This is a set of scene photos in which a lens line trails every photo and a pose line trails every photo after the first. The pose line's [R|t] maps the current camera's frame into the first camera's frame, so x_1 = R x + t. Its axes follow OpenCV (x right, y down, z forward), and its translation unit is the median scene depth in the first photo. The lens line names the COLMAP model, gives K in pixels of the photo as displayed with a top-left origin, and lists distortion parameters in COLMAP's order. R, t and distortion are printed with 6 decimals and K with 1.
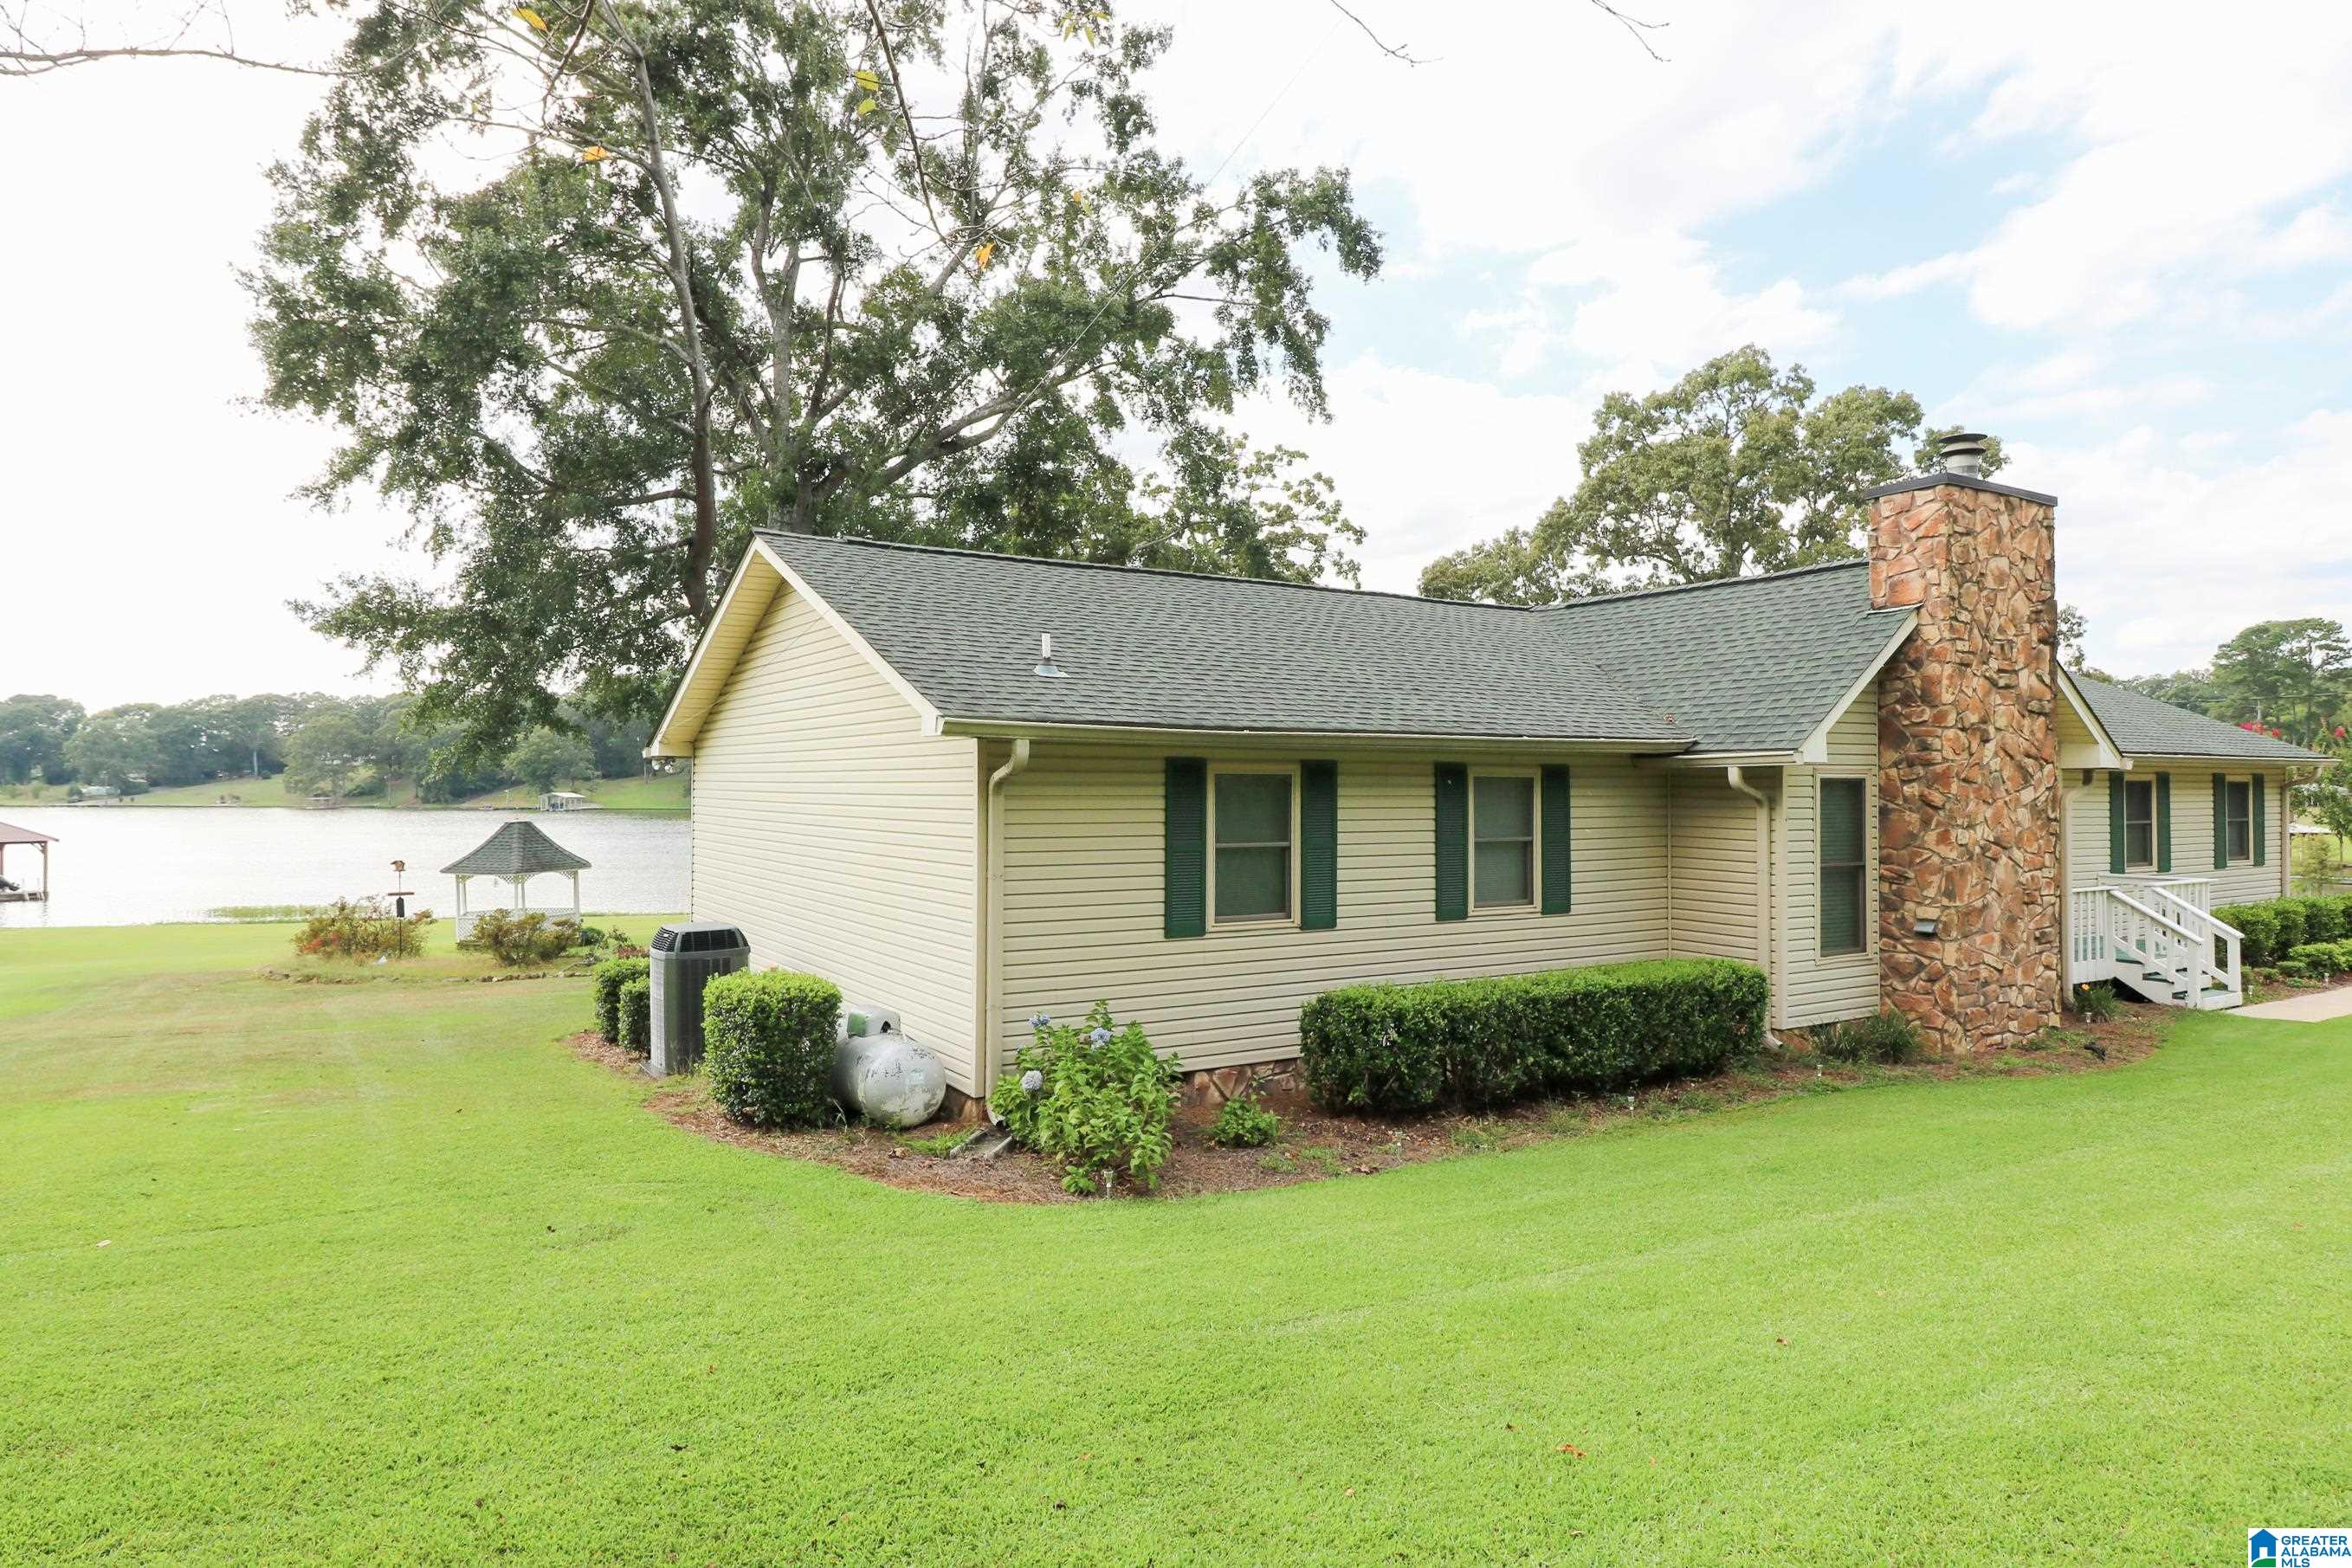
lens RADIAL K [[1360.9, 0, 1176.0], [0, 1360.9, 784.0], [0, 0, 1]] dist [-0.019096, 0.000209]
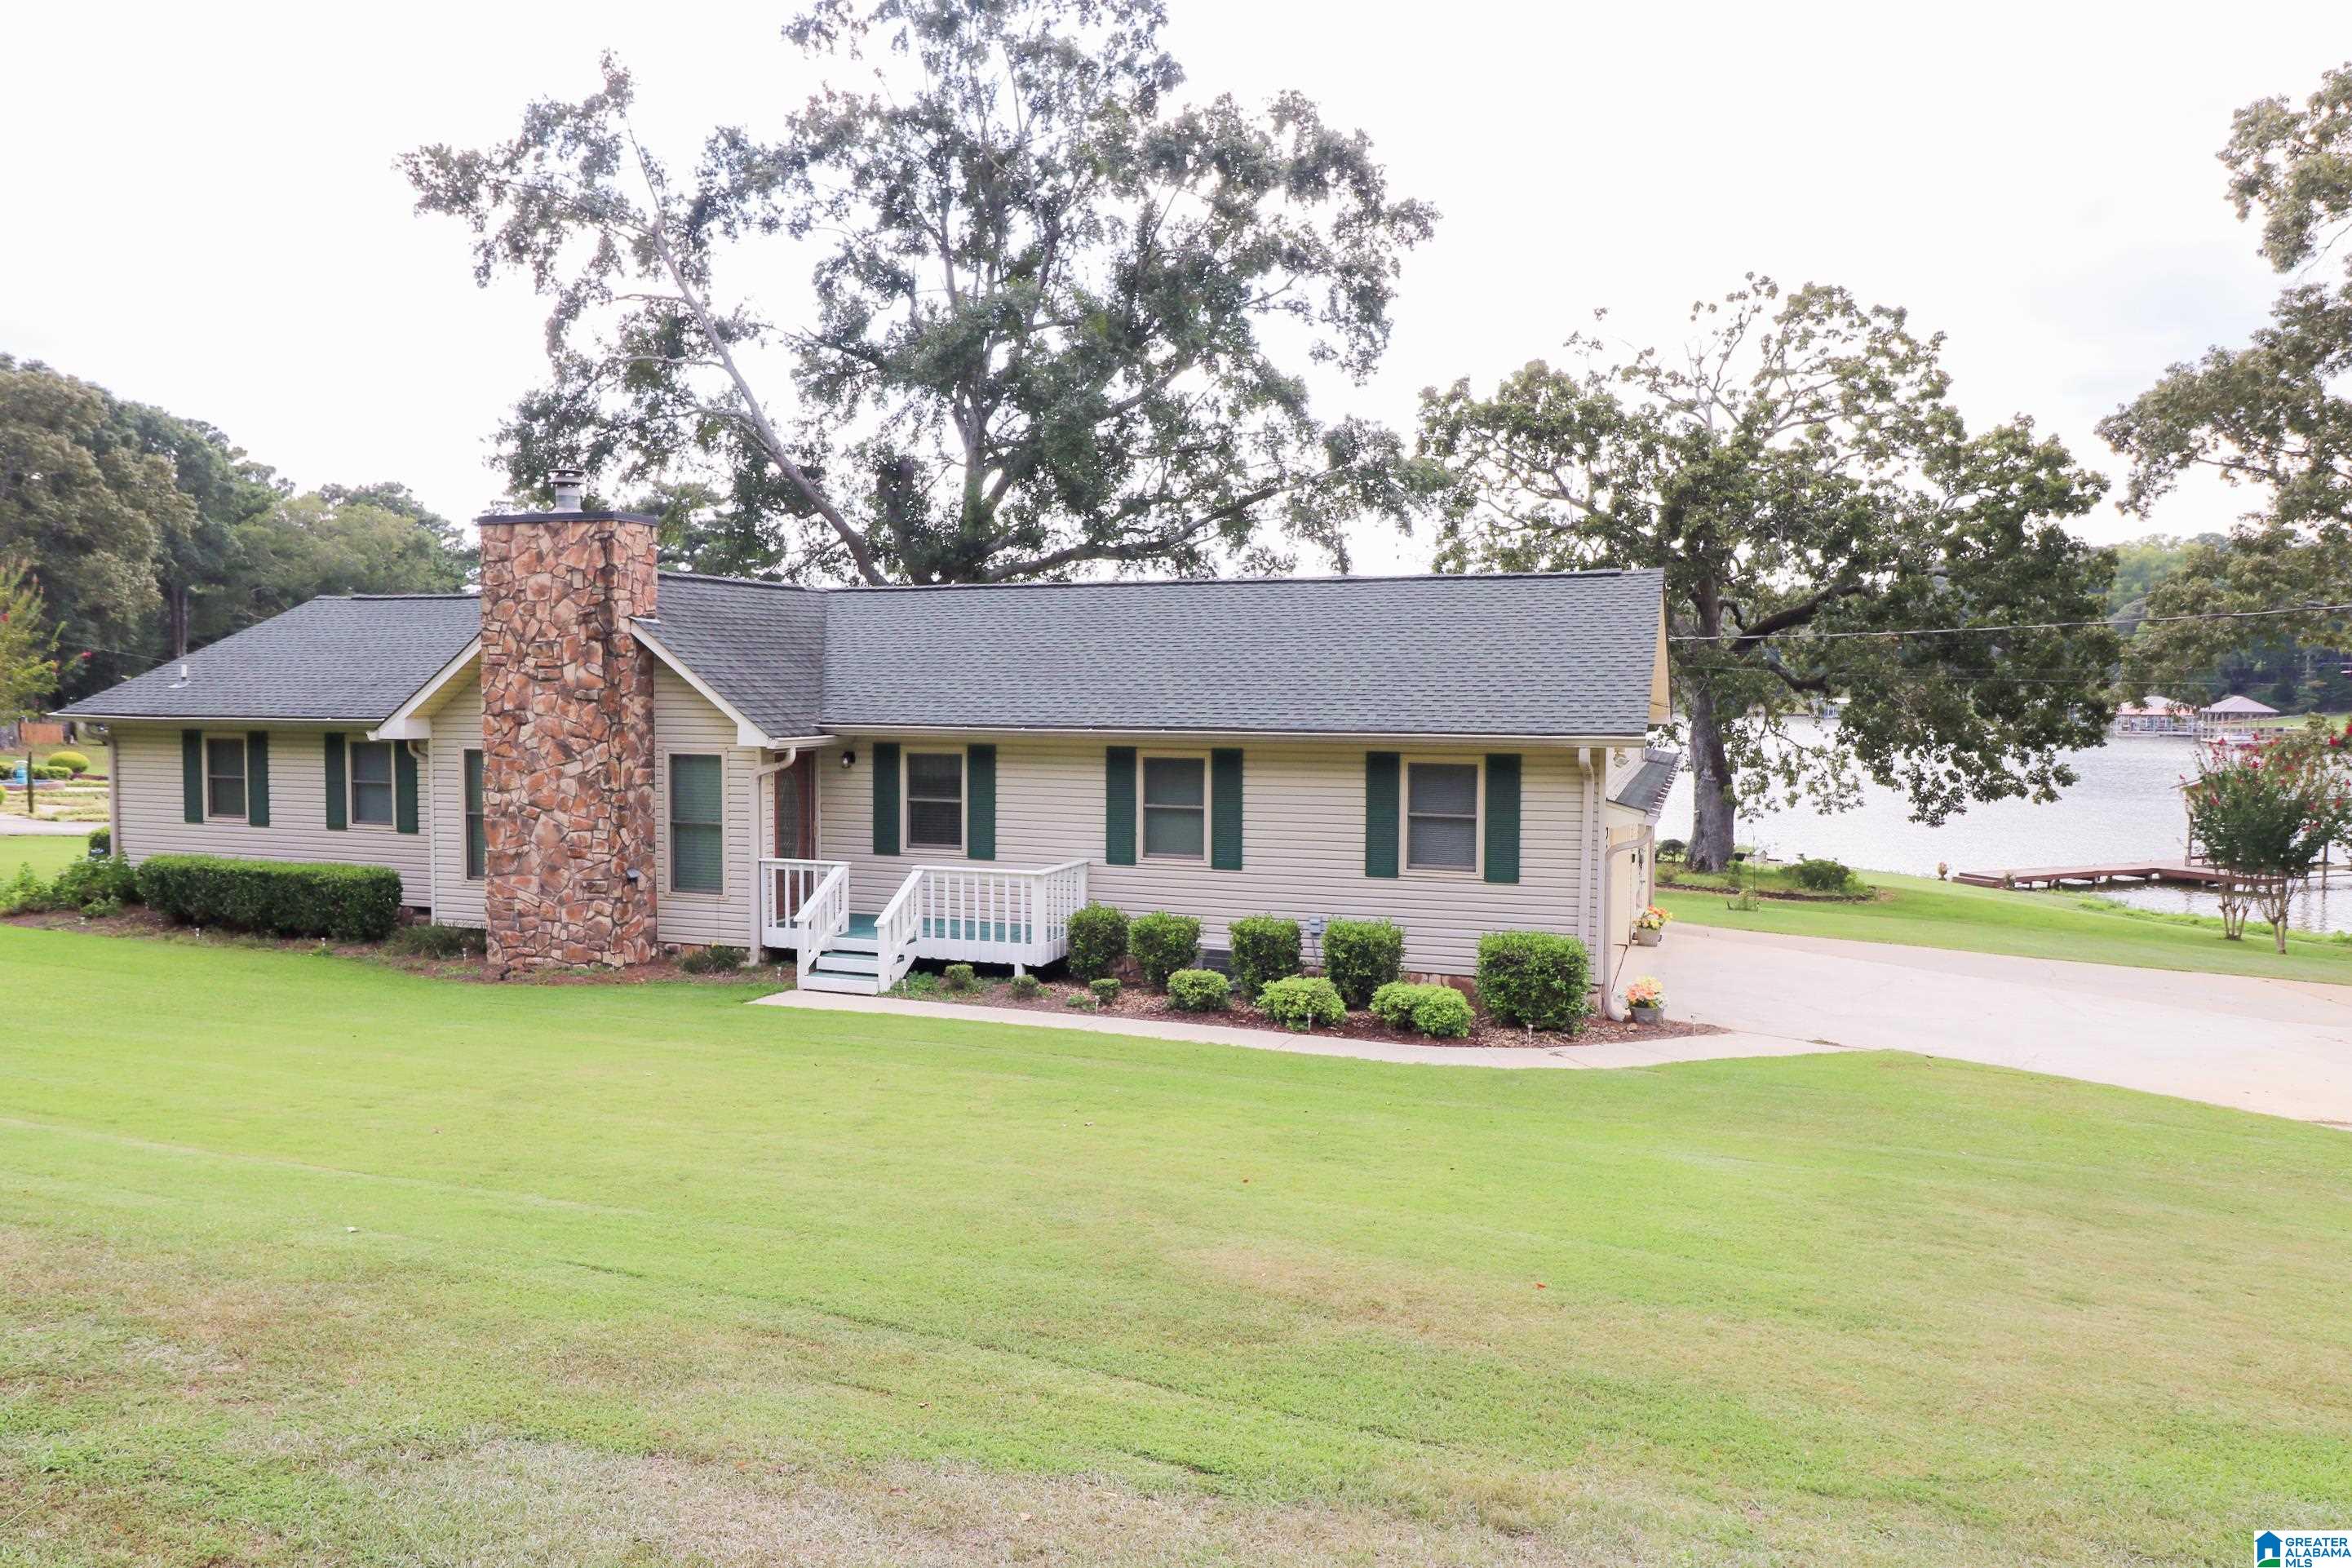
lens RADIAL K [[1532.9, 0, 1179.2], [0, 1532.9, 772.3], [0, 0, 1]] dist [-0.000452, 0.000932]
pose [[0.636858, 0.046819, -0.769558, 2.071045], [-0.000795, 0.998194, 0.060071, -0.072388], [0.770981, -0.037645, 0.635745, 0.557342]]
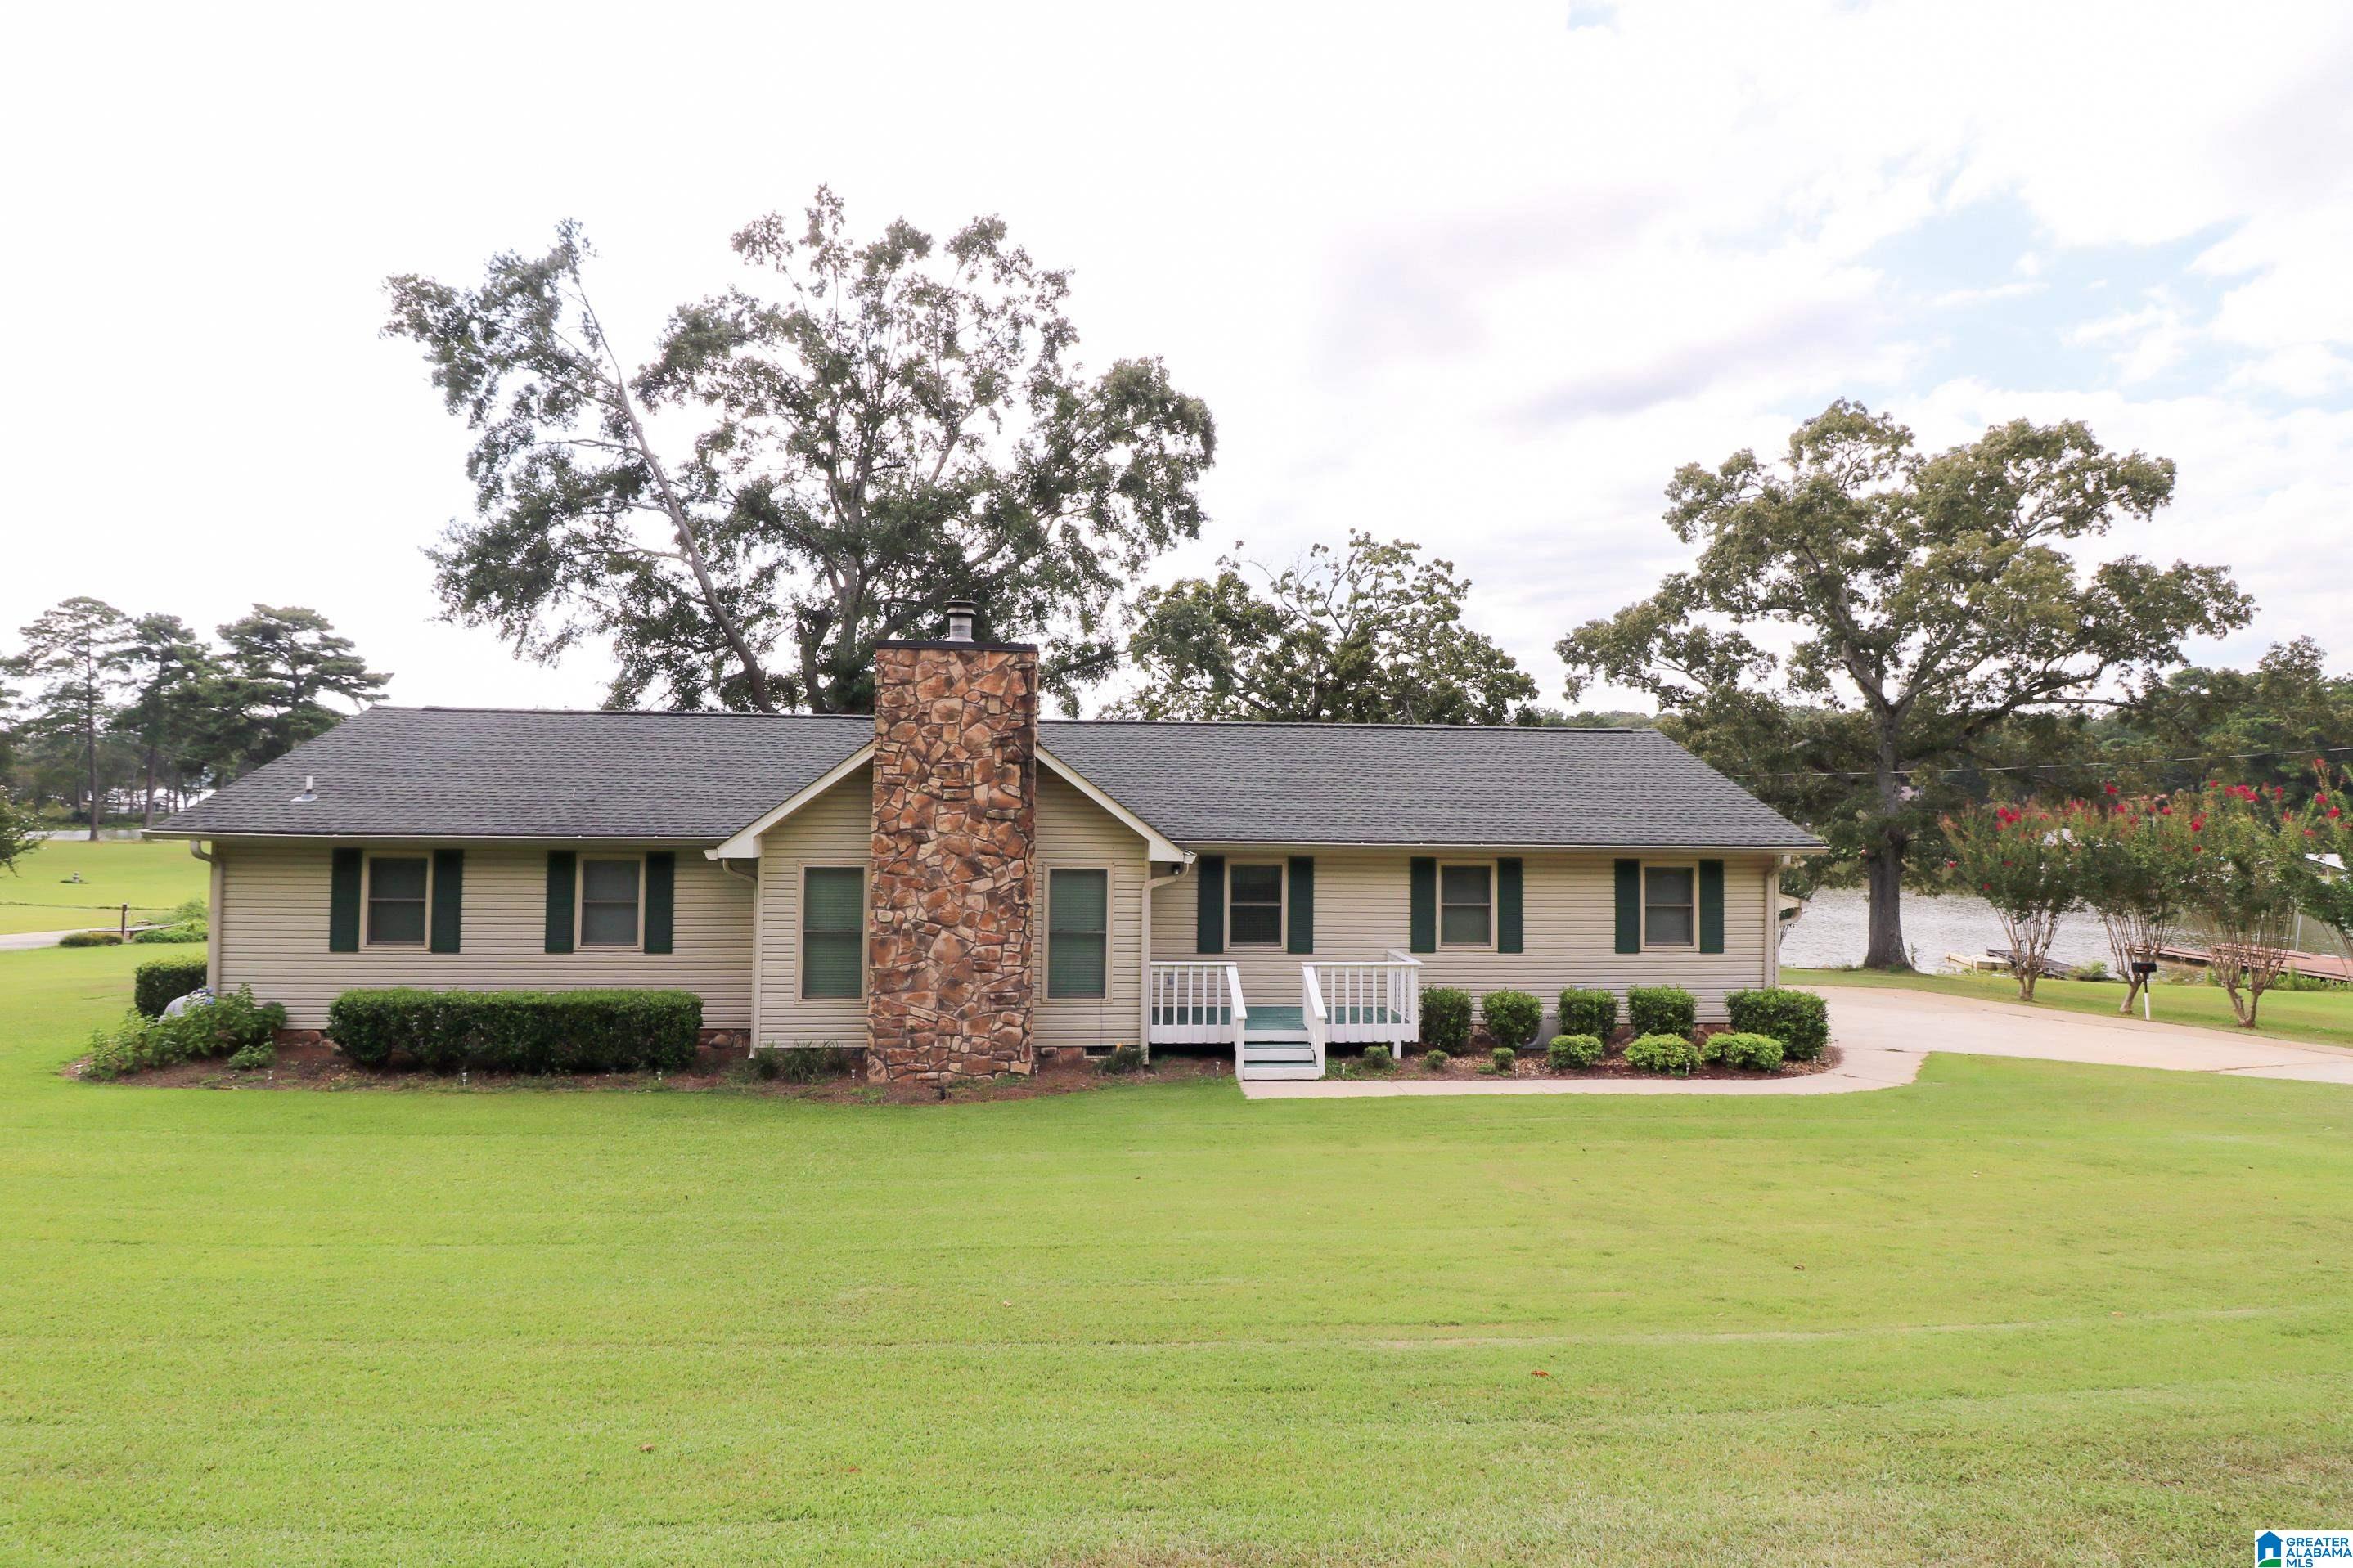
lens RADIAL K [[1139.2, 0, 1176.2], [0, 1139.2, 768.2], [0, 0, 1]] dist [-0.000979, -0.013881]
pose [[0.896785, -0.004929, -0.442440, 1.288286], [-0.009360, 0.999503, -0.030108, -0.071436], [0.442368, 0.031141, 0.896293, 0.127261]]
